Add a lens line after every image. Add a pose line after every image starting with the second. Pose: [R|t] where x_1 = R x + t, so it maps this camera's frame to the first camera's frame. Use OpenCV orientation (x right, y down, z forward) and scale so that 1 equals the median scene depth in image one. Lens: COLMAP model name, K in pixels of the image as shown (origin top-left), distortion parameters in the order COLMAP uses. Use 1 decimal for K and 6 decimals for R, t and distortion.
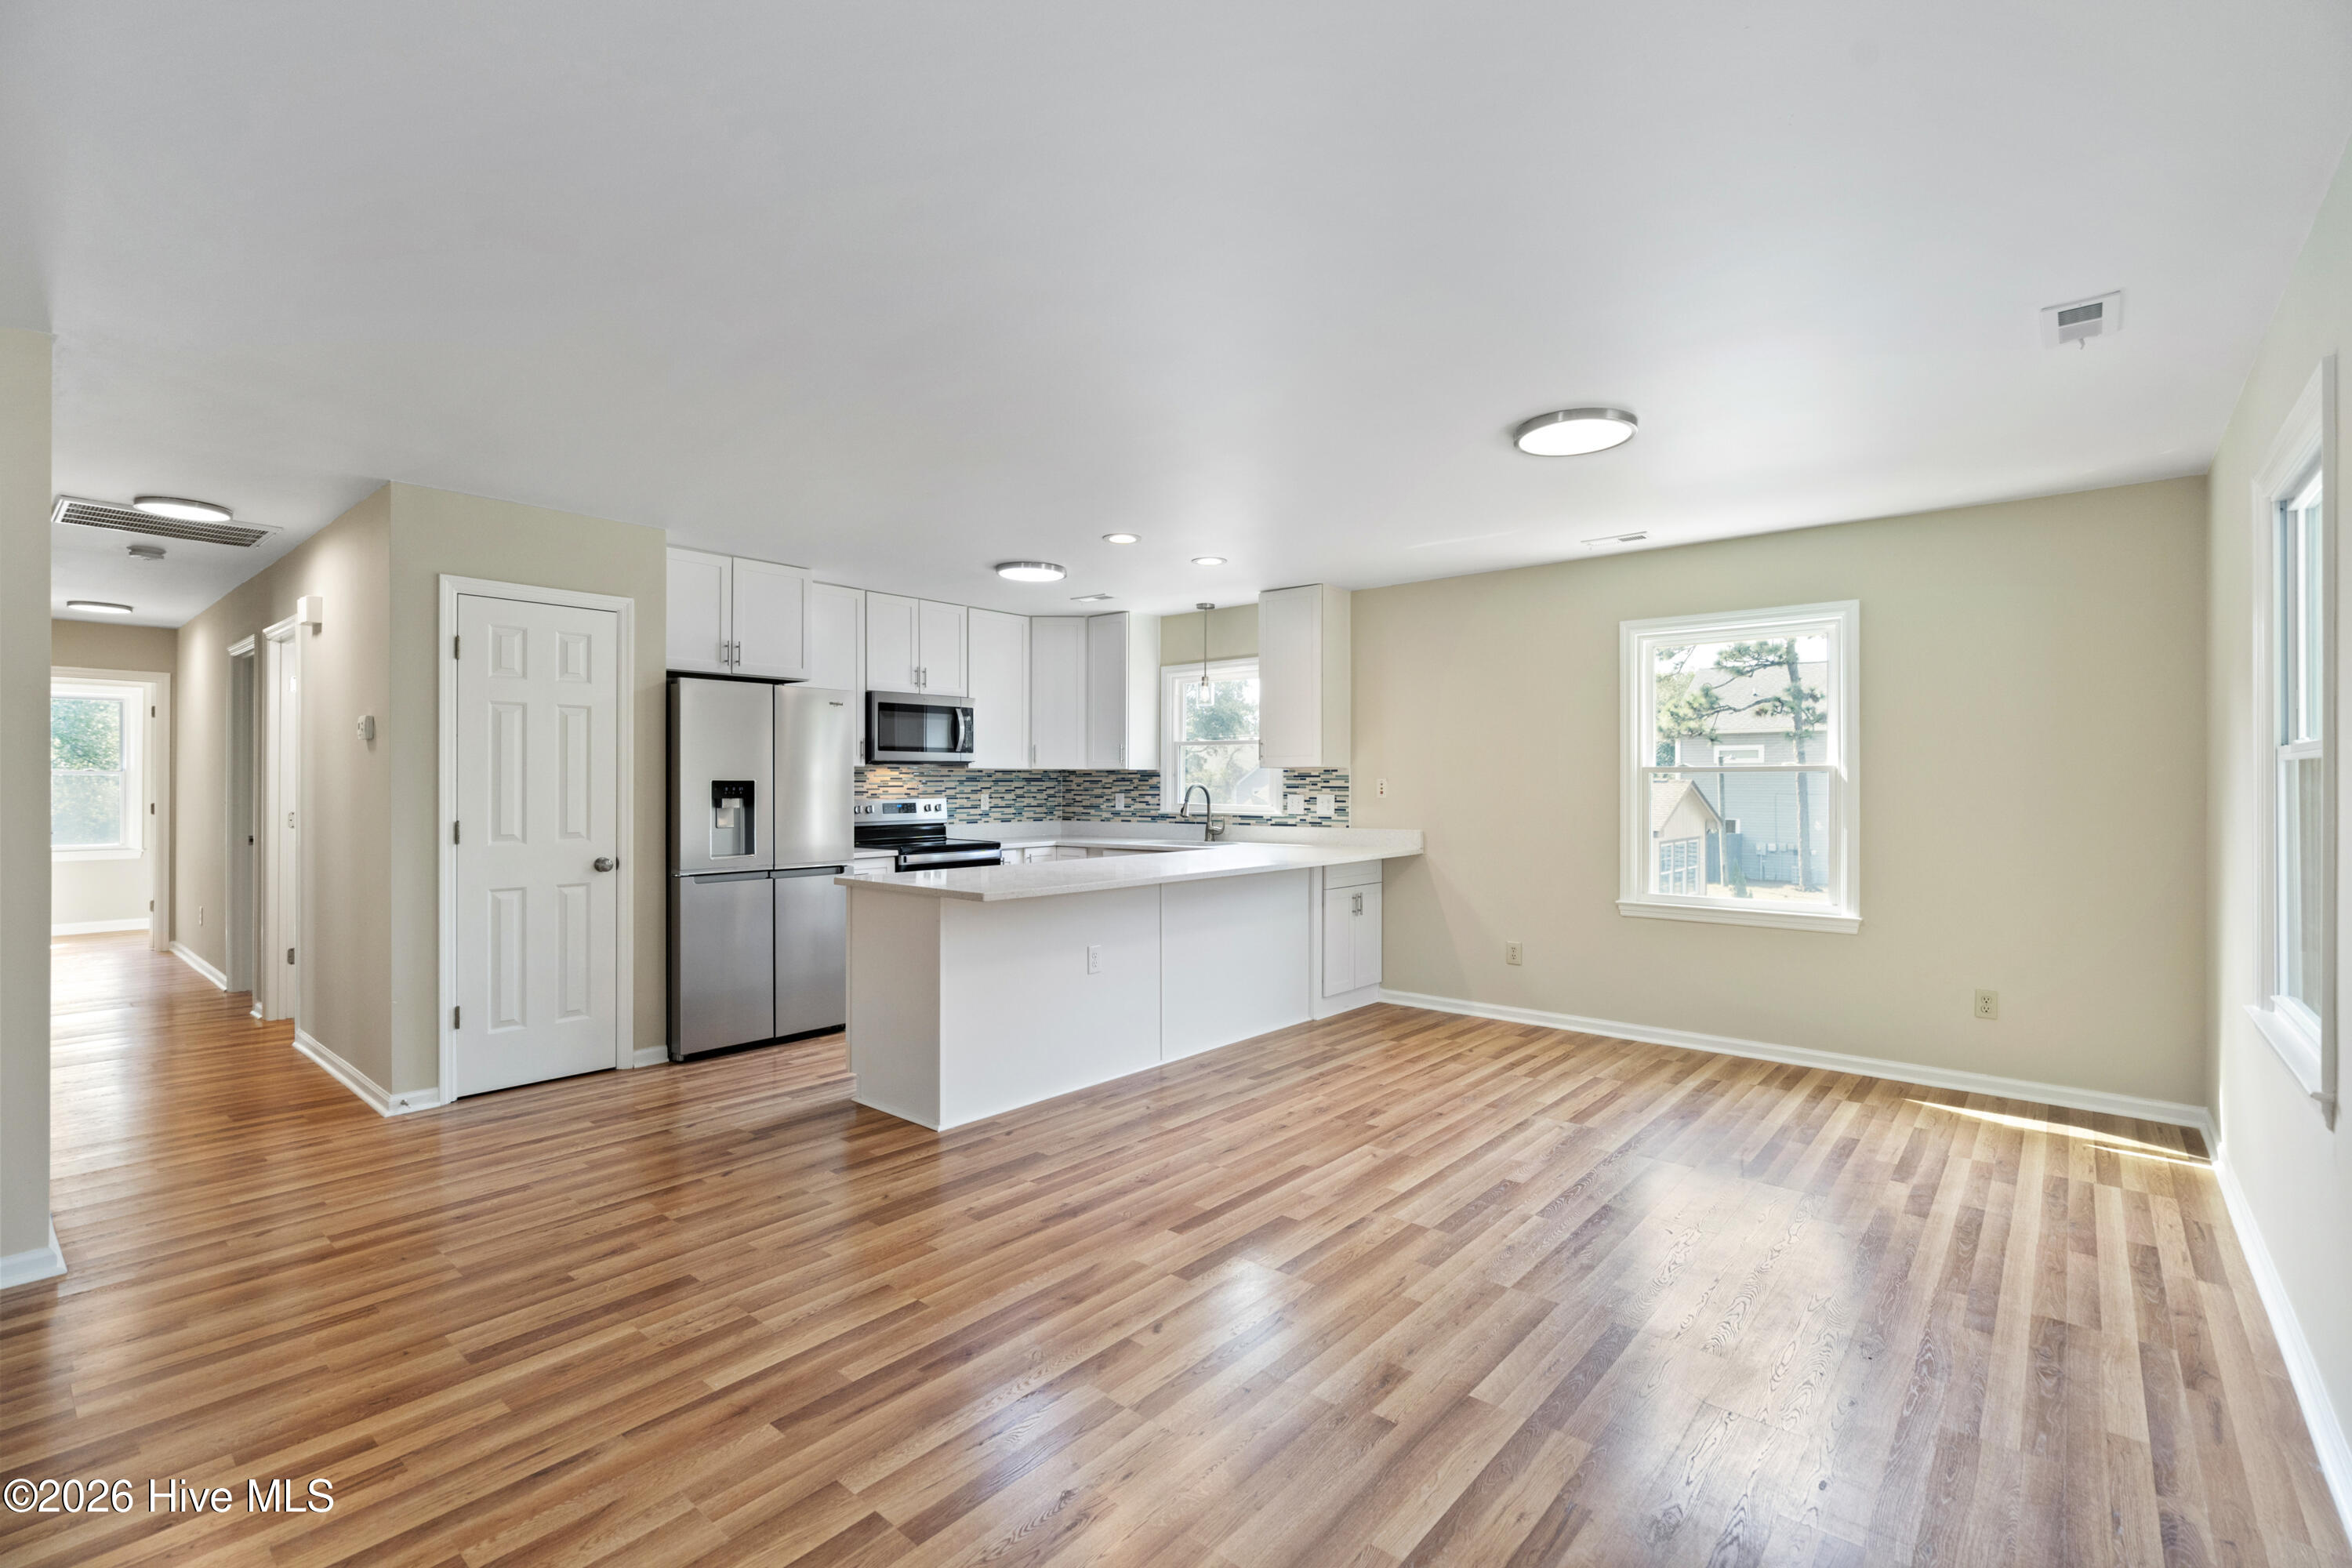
lens RADIAL K [[1054.3, 0, 1175.0], [0, 1054.3, 784.6], [0, 0, 1]] dist [-0.003362, -0.000585]
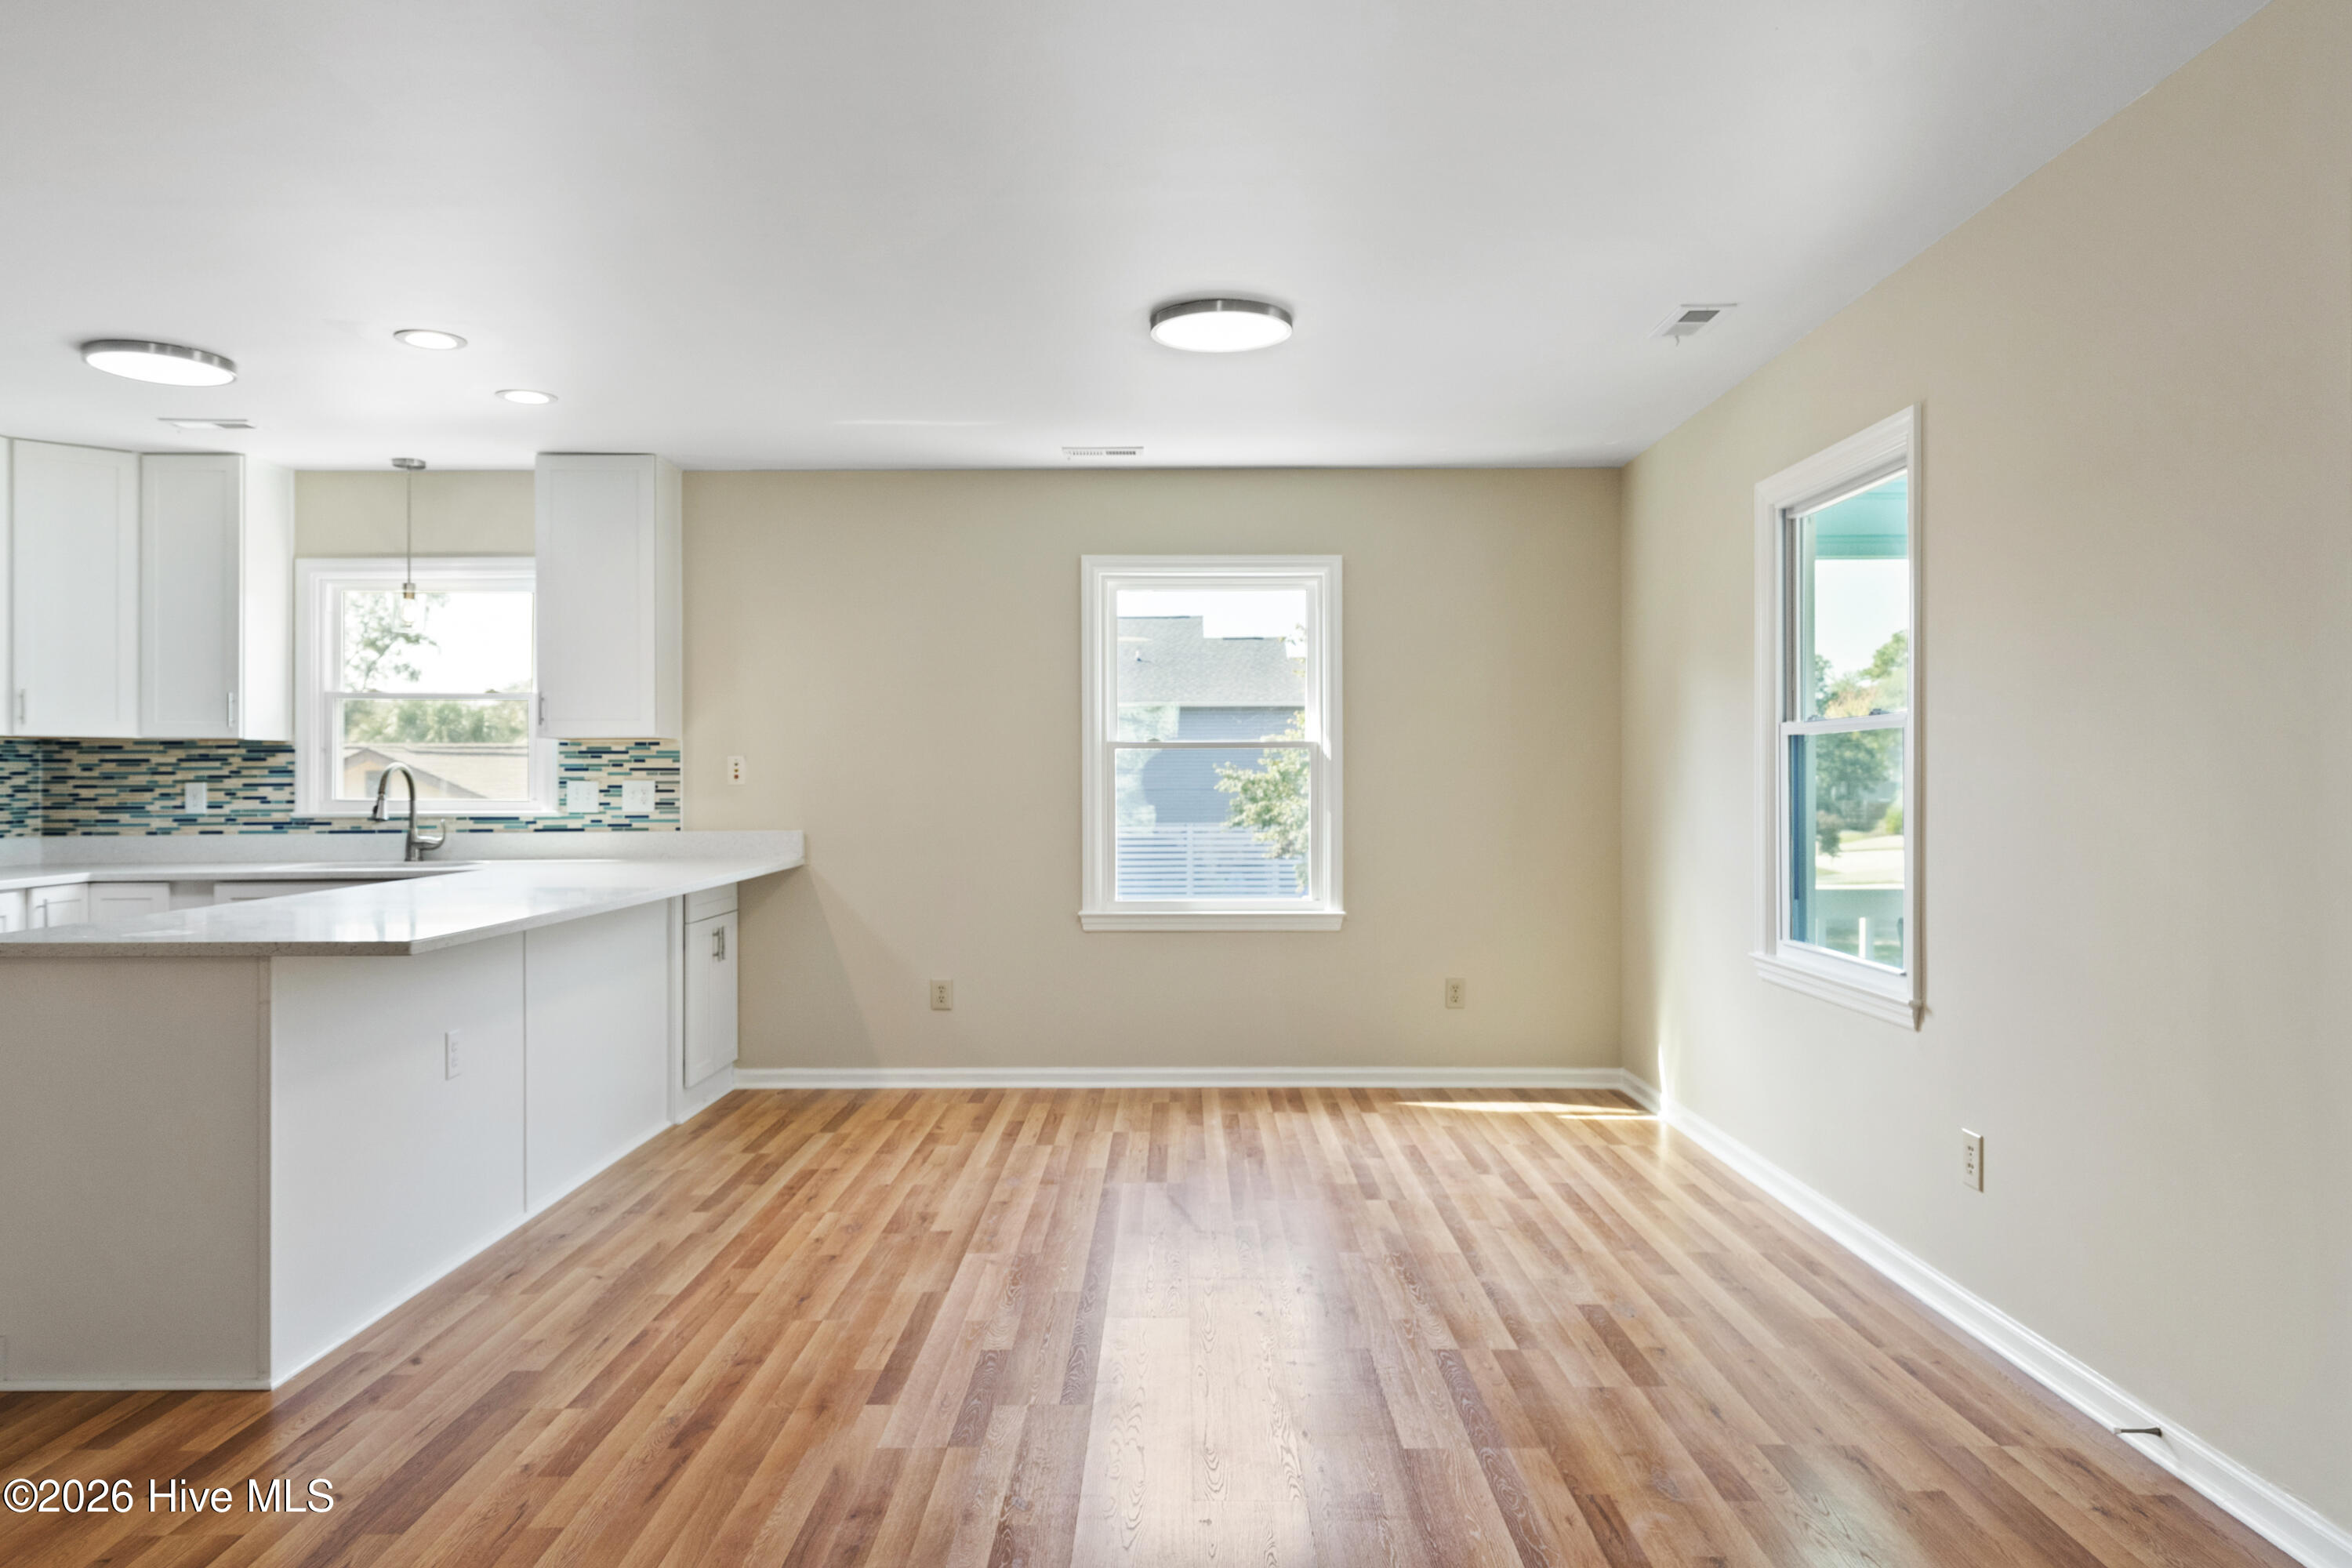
lens RADIAL K [[1602.1, 0, 1182.2], [0, 1602.1, 783.2], [0, 0, 1]] dist [0.014191, -0.000399]
pose [[0.760186, -0.004041, 0.649693, -0.312157], [0.003274, 0.999992, 0.002389, 0.012394], [-0.649697, 0.000311, 0.760193, 0.048641]]
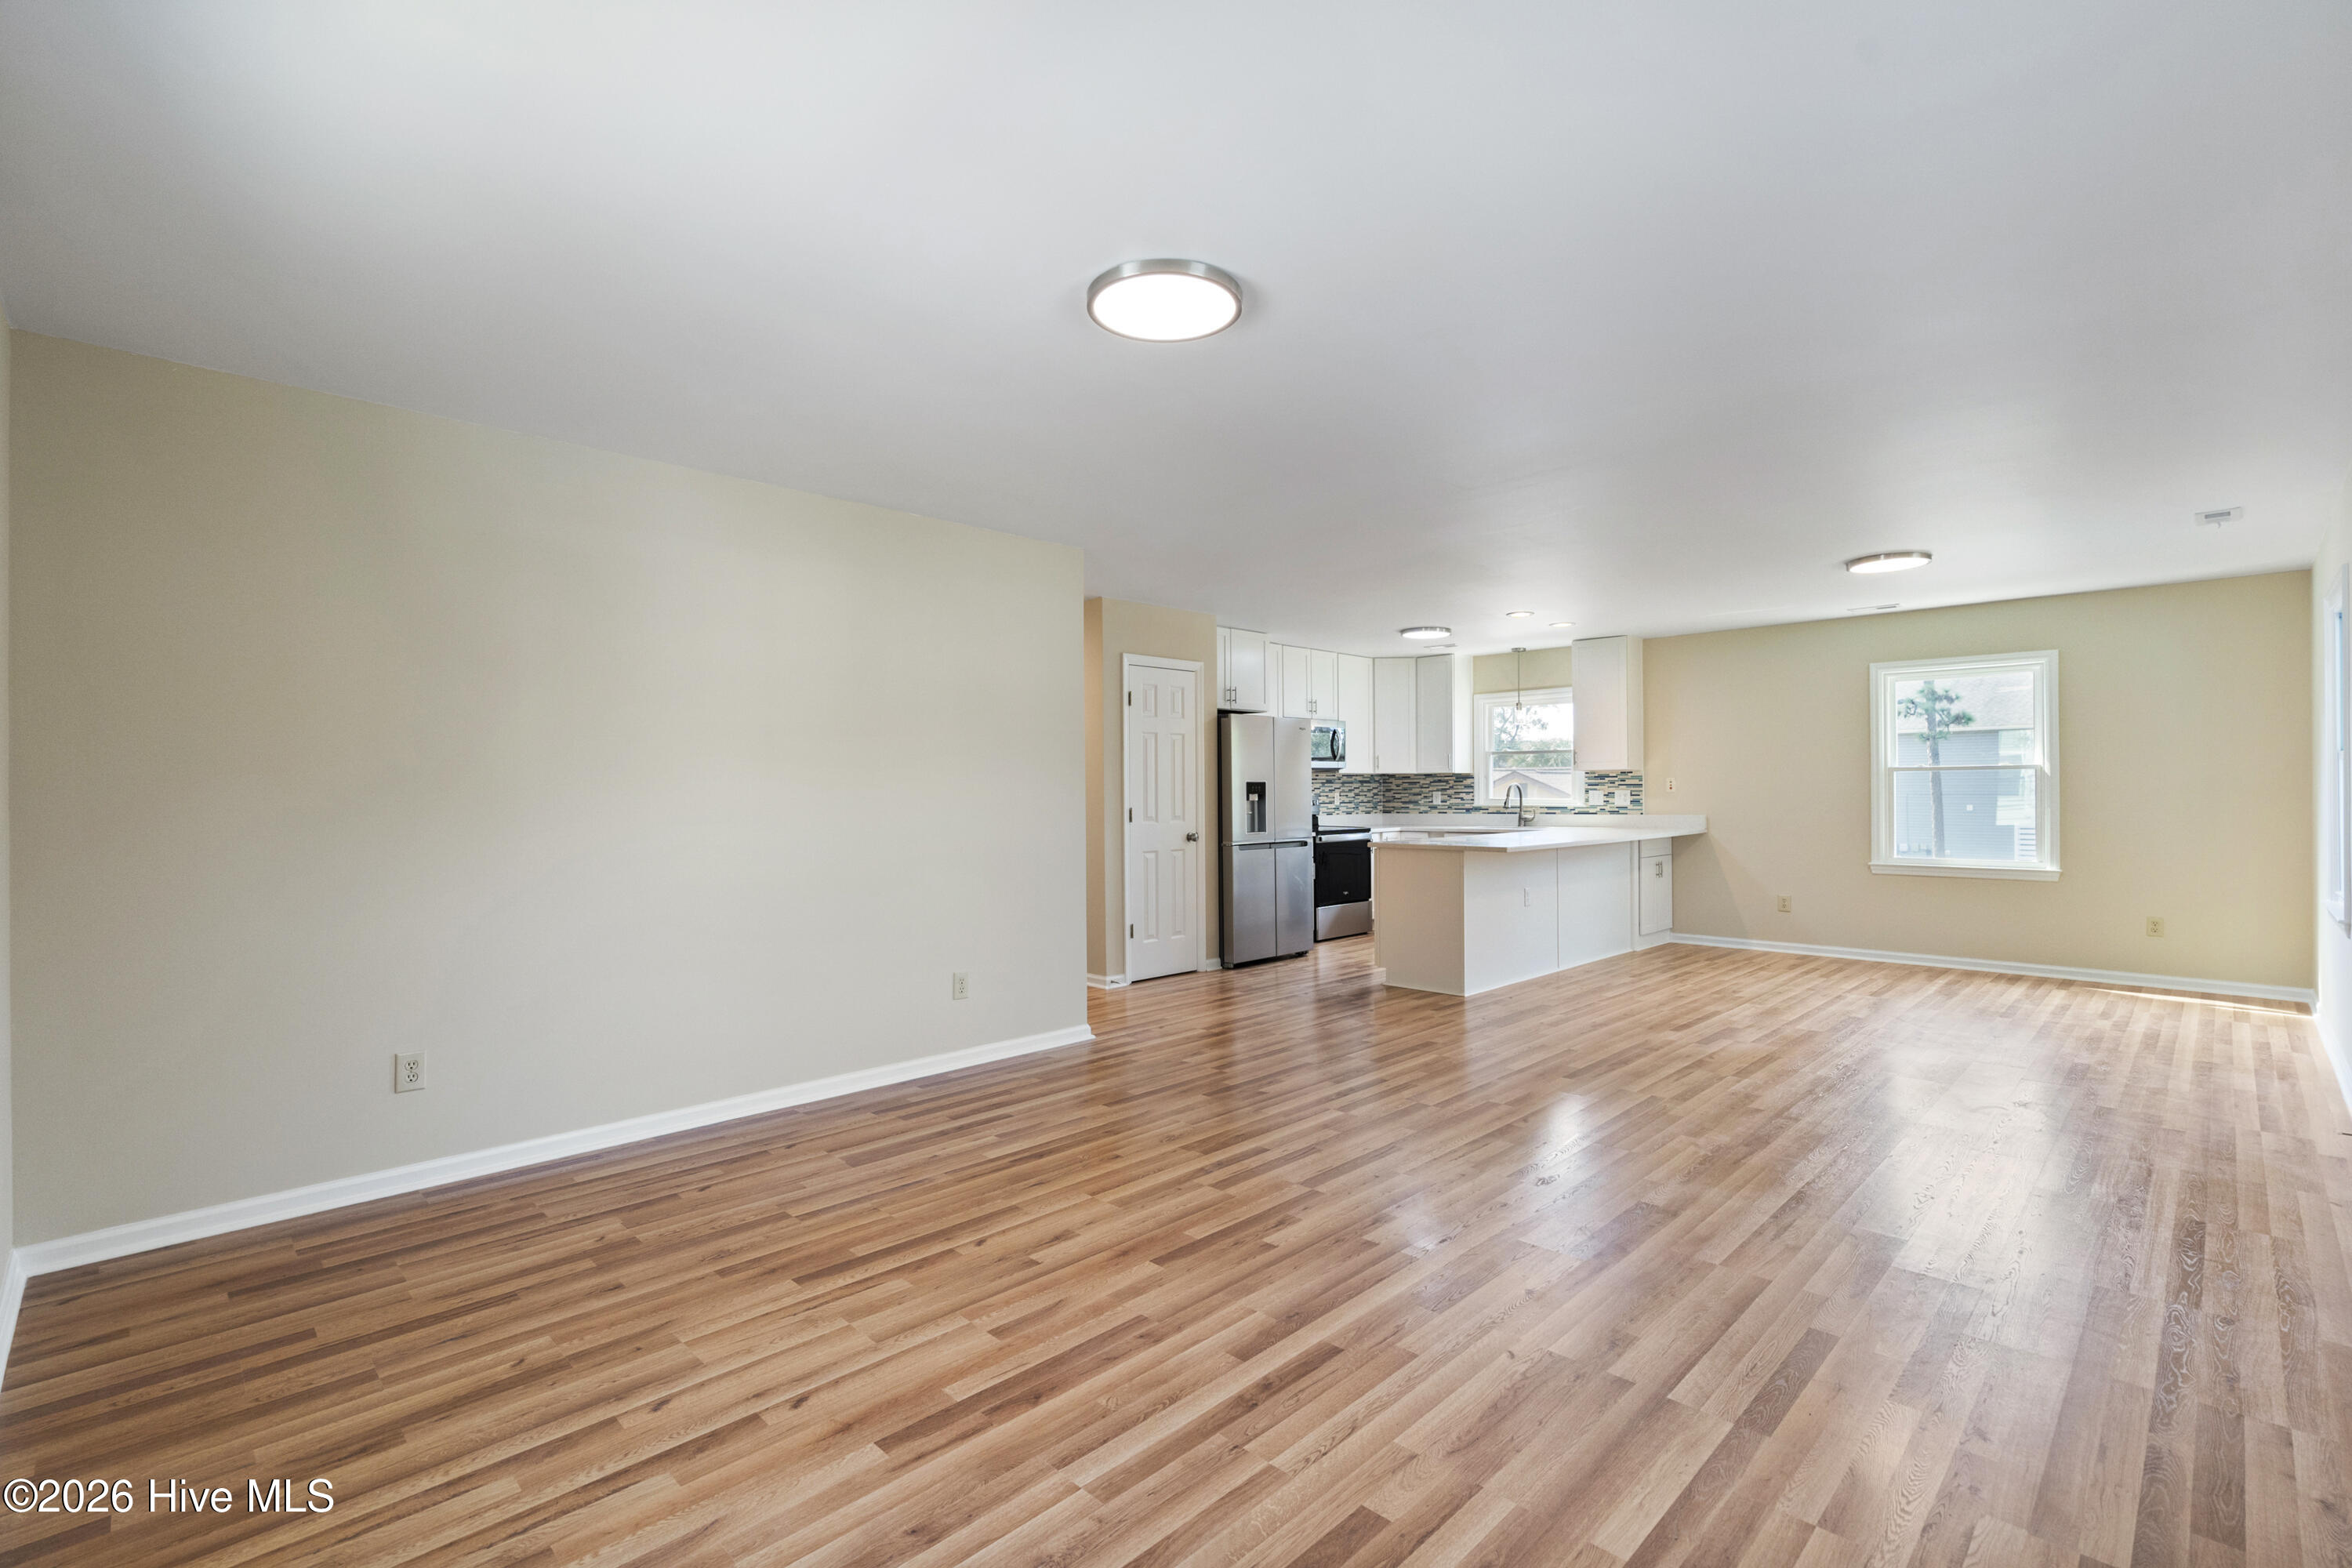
lens RADIAL K [[1054.3, 0, 1177.9], [0, 1054.3, 792.6], [0, 0, 1]] dist [-0.003362, -0.000585]
pose [[0.997079, -0.007670, -0.075992, -0.411832], [0.007746, 0.999970, 0.000705, 0.009257], [0.075984, -0.001292, 0.997108, -0.490144]]
